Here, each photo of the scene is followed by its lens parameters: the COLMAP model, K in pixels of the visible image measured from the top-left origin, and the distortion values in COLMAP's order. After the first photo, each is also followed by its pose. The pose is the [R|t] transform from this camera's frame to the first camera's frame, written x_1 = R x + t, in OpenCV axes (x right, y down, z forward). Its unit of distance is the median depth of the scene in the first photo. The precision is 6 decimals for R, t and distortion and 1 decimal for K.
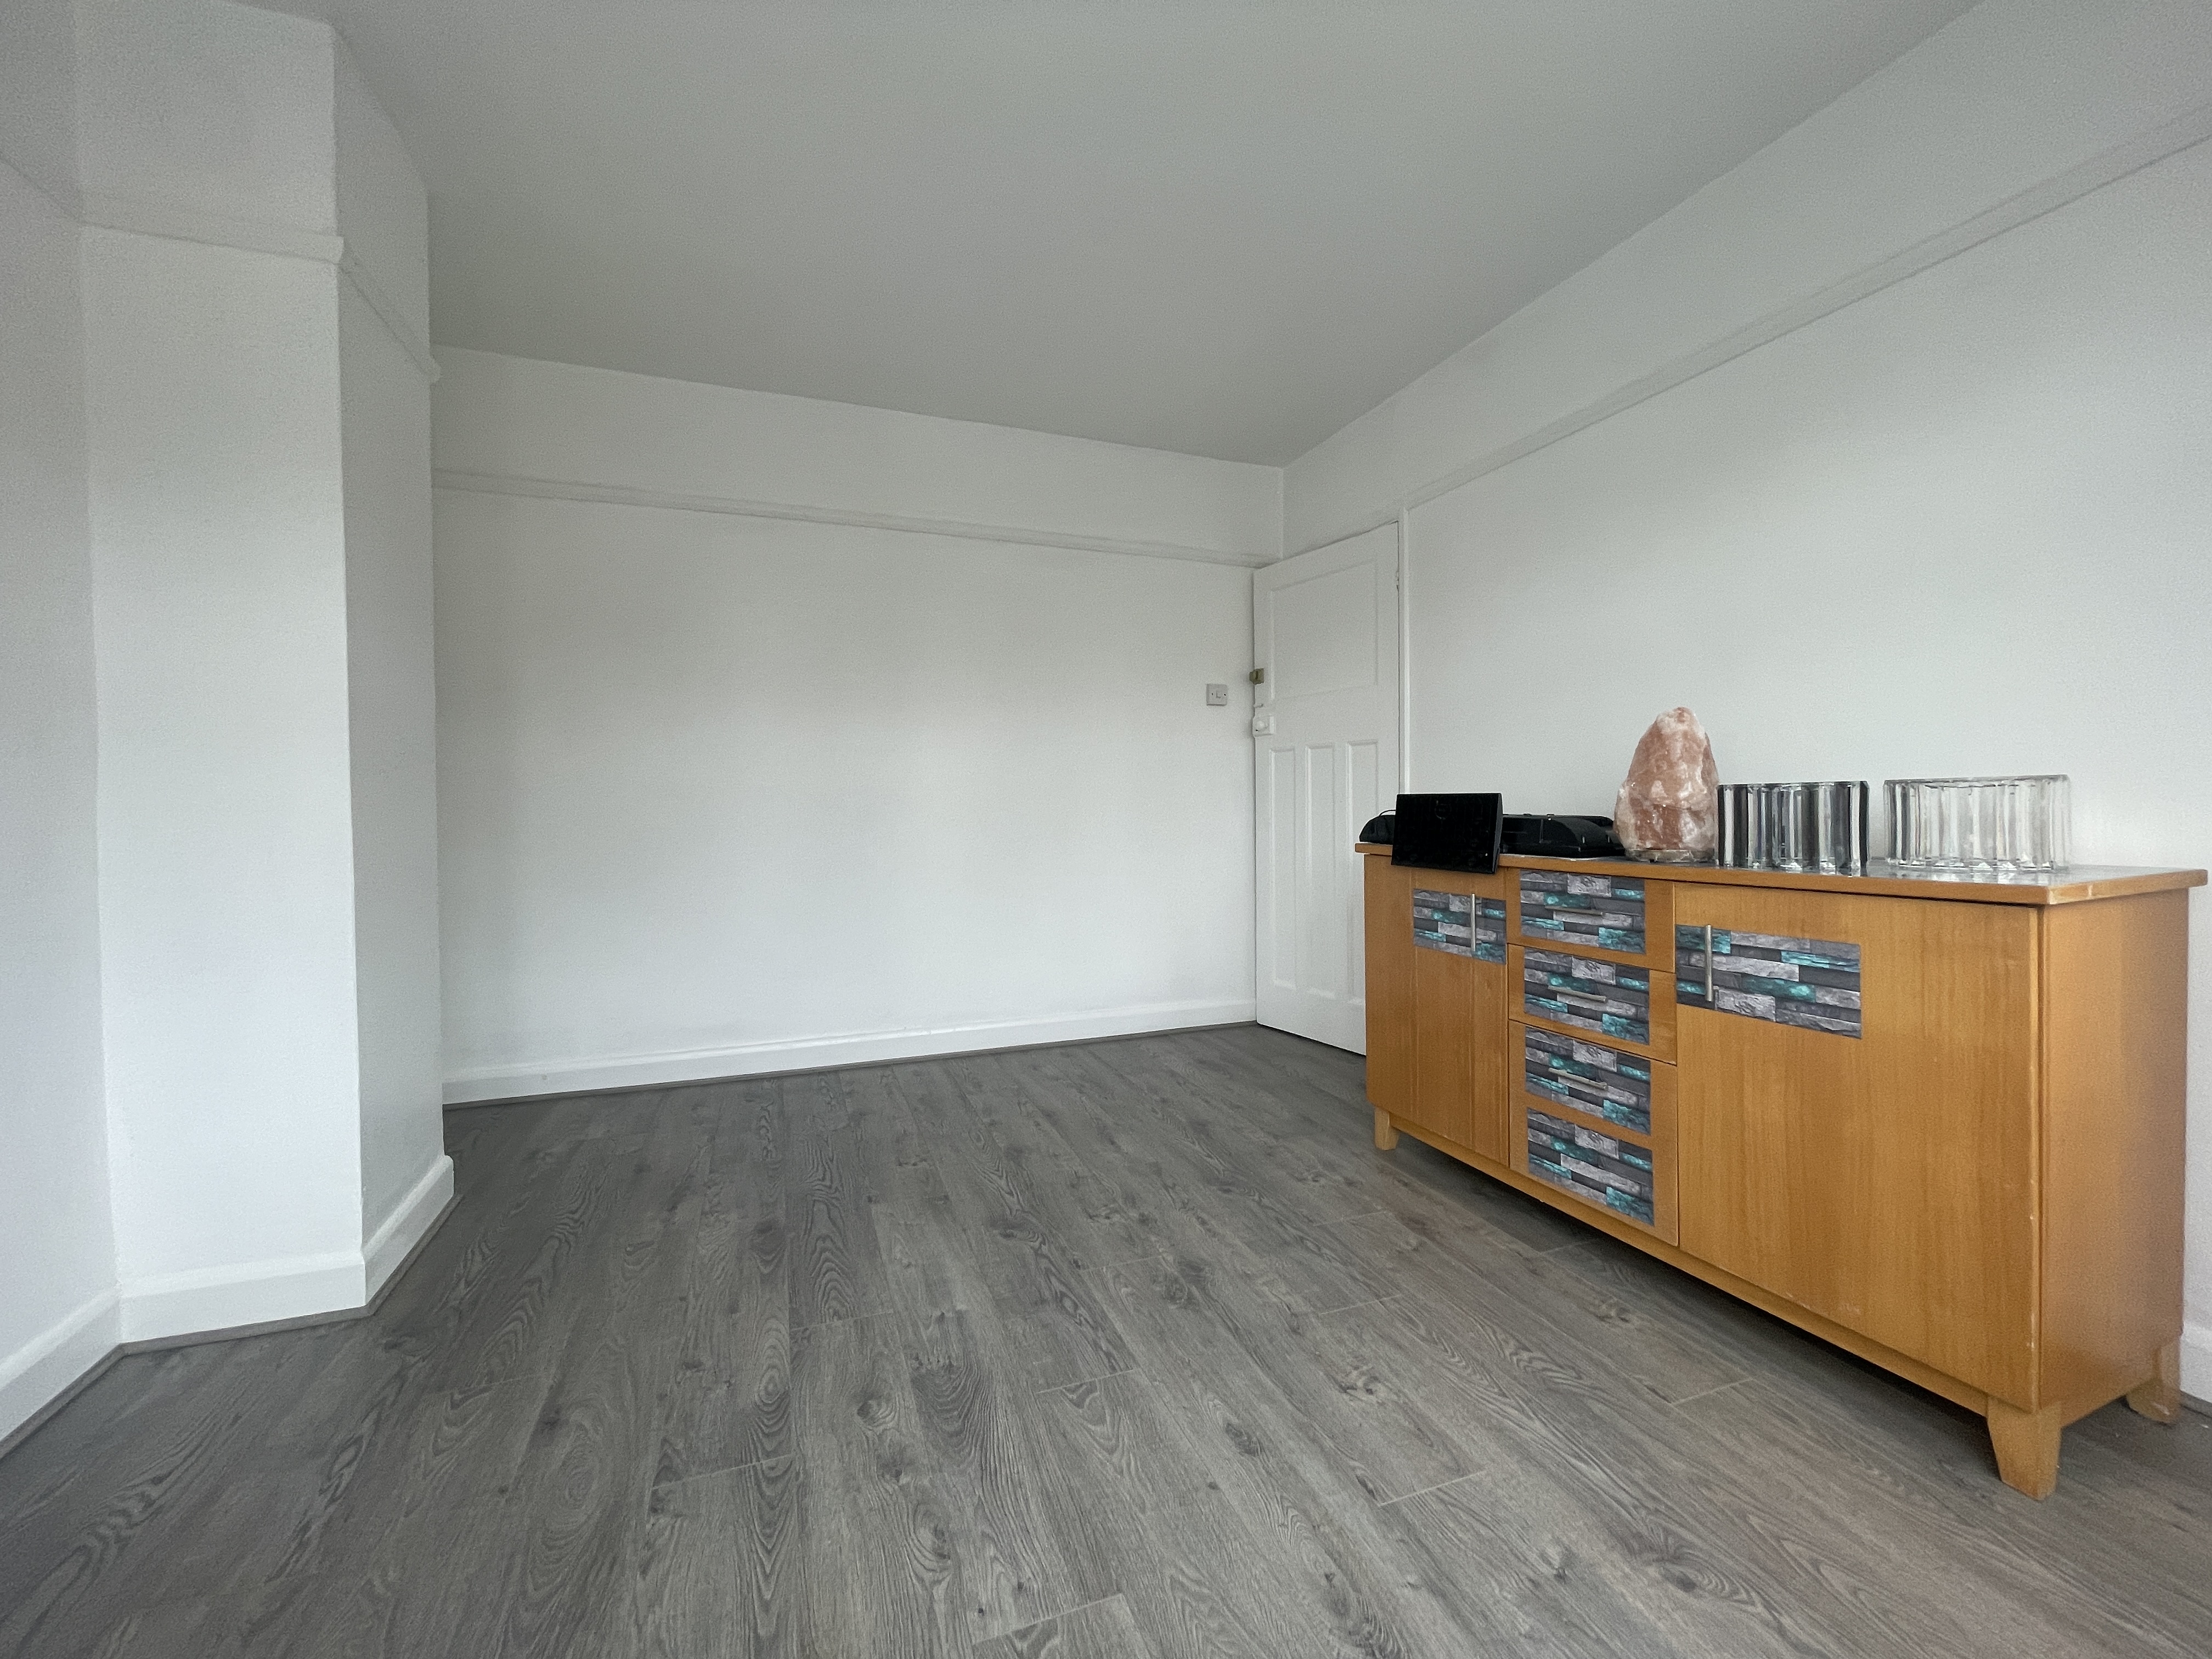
lens RADIAL K [[889.0, 0, 1094.3], [0, 889.0, 820.3], [0, 0, 1]] dist [0.000051, -0.000035]
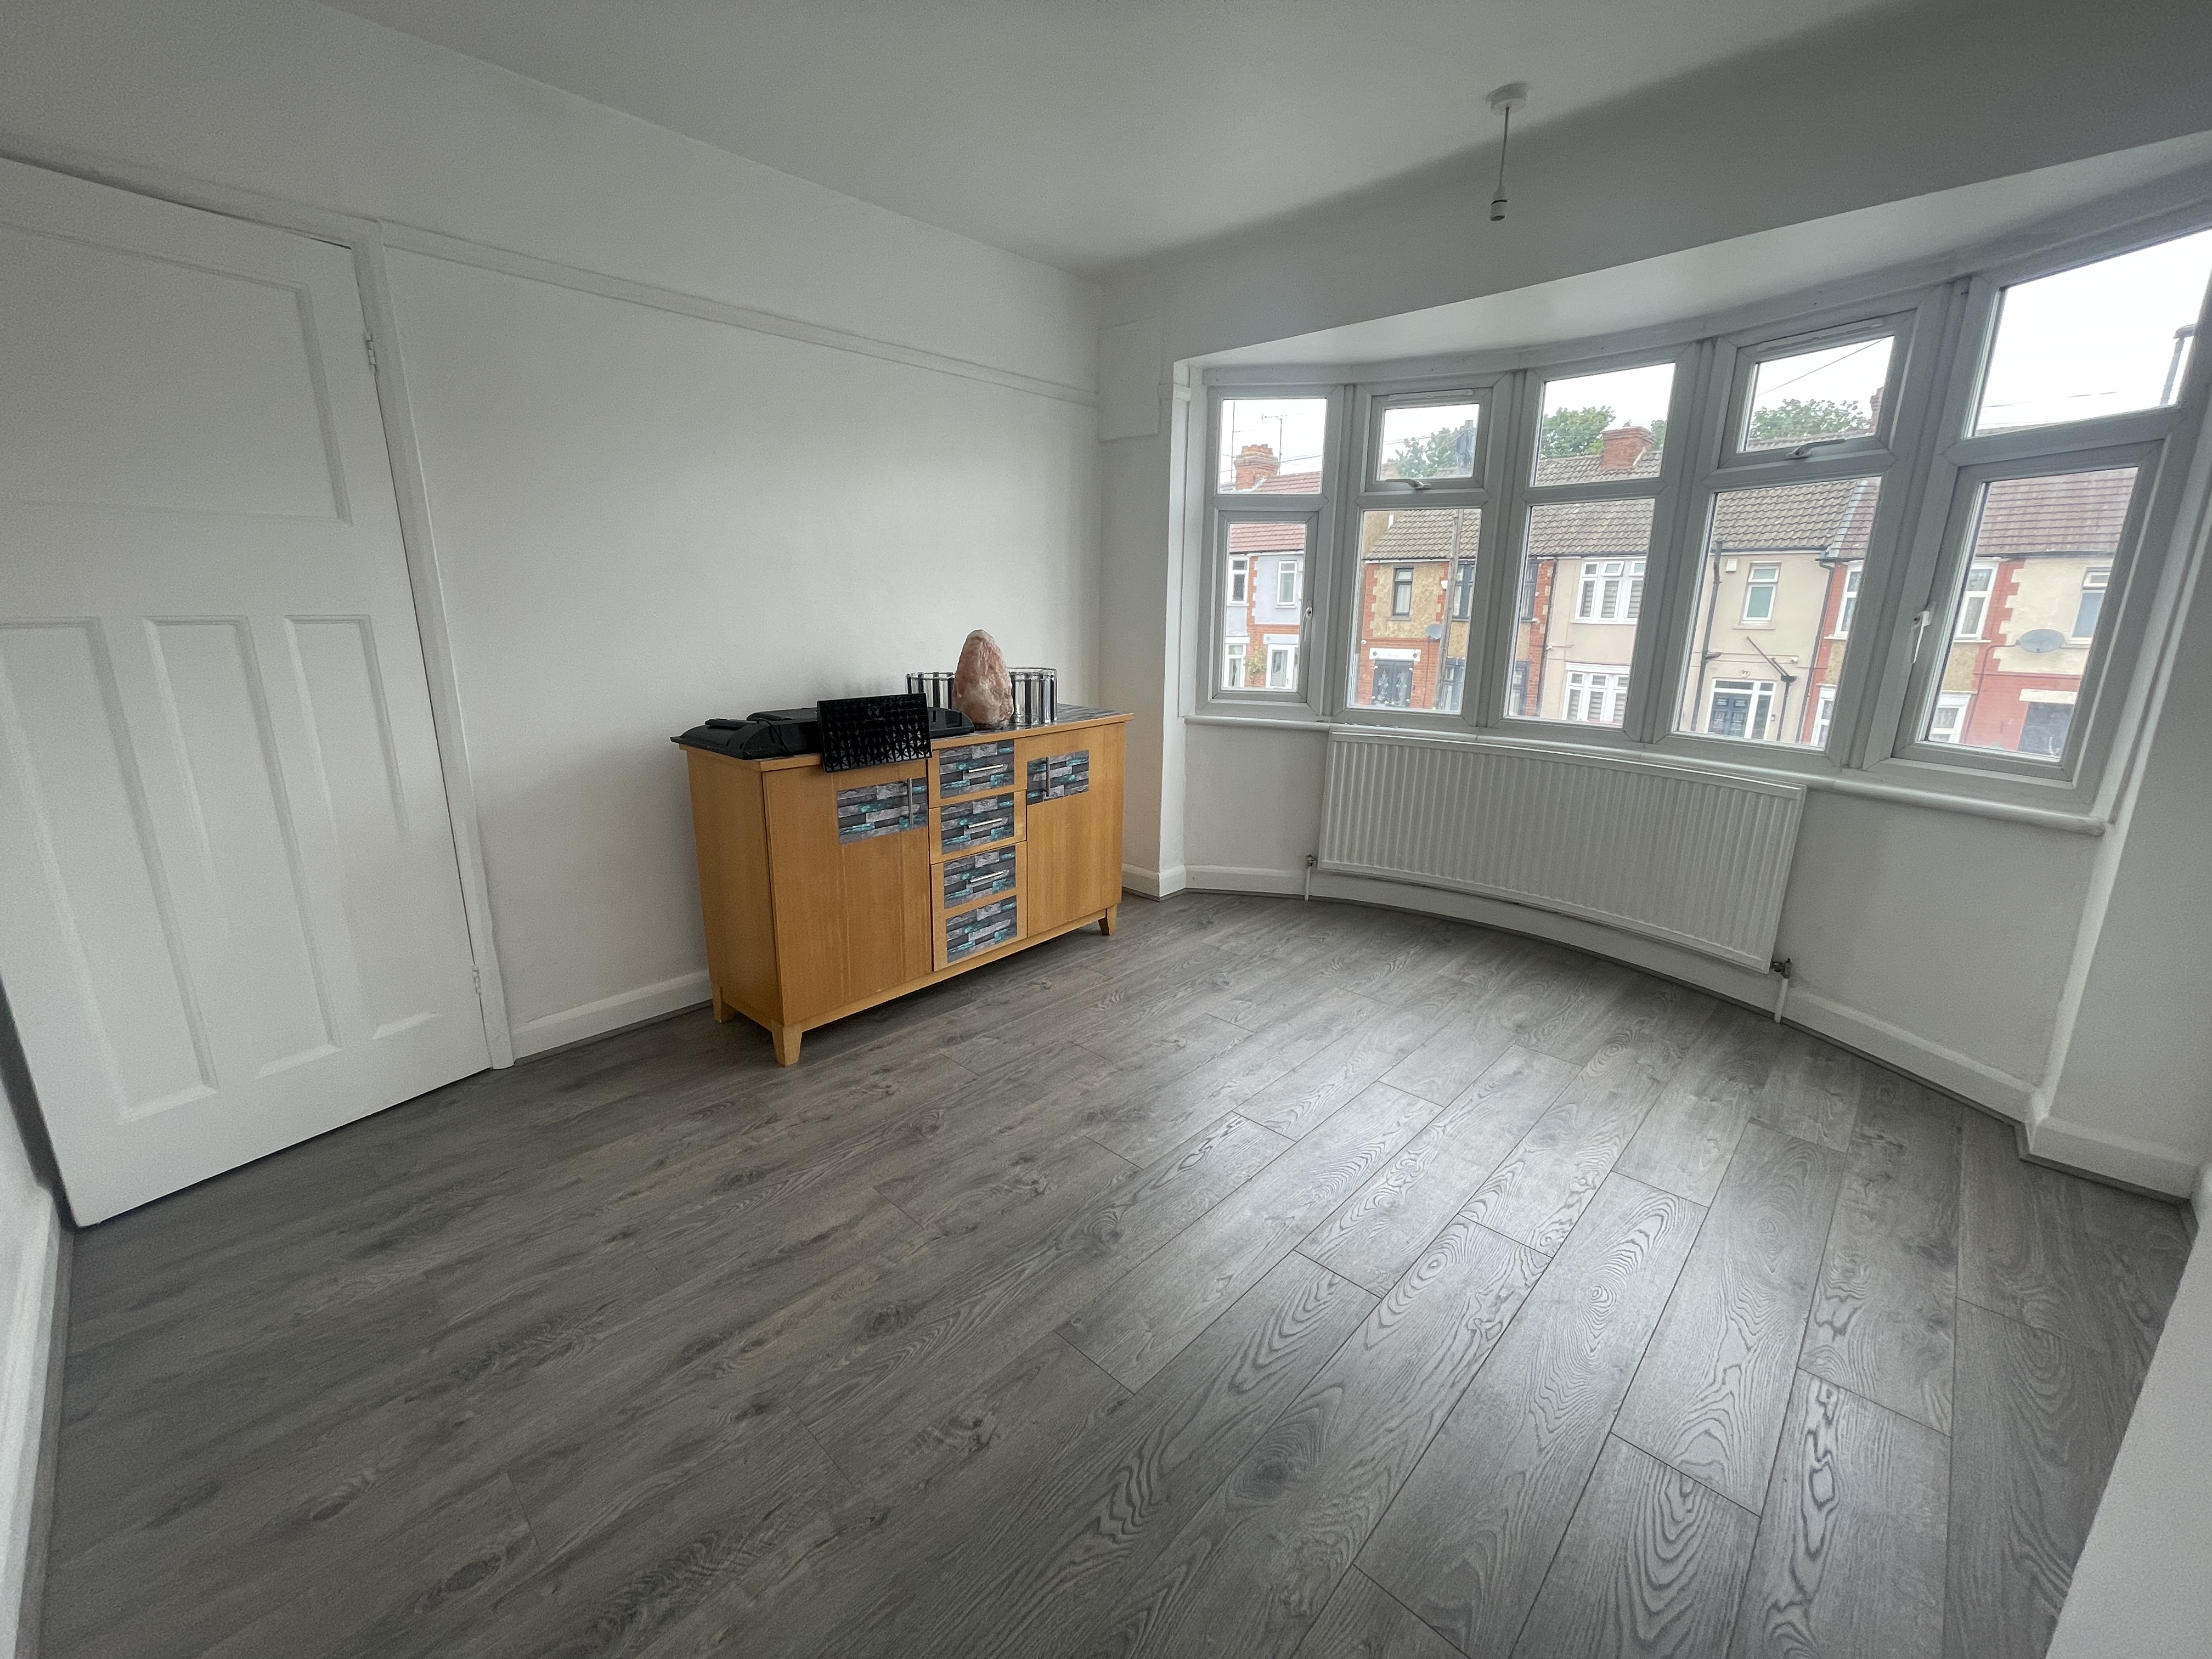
lens RADIAL K [[889.0, 0, 1094.3], [0, 889.0, 820.3], [0, 0, 1]] dist [0.000051, -0.000035]
pose [[-0.441366, -0.205470, 0.873486, -0.801353], [0.015798, 0.971501, 0.236509, -0.152890], [-0.897188, 0.118186, -0.425542, 1.380214]]
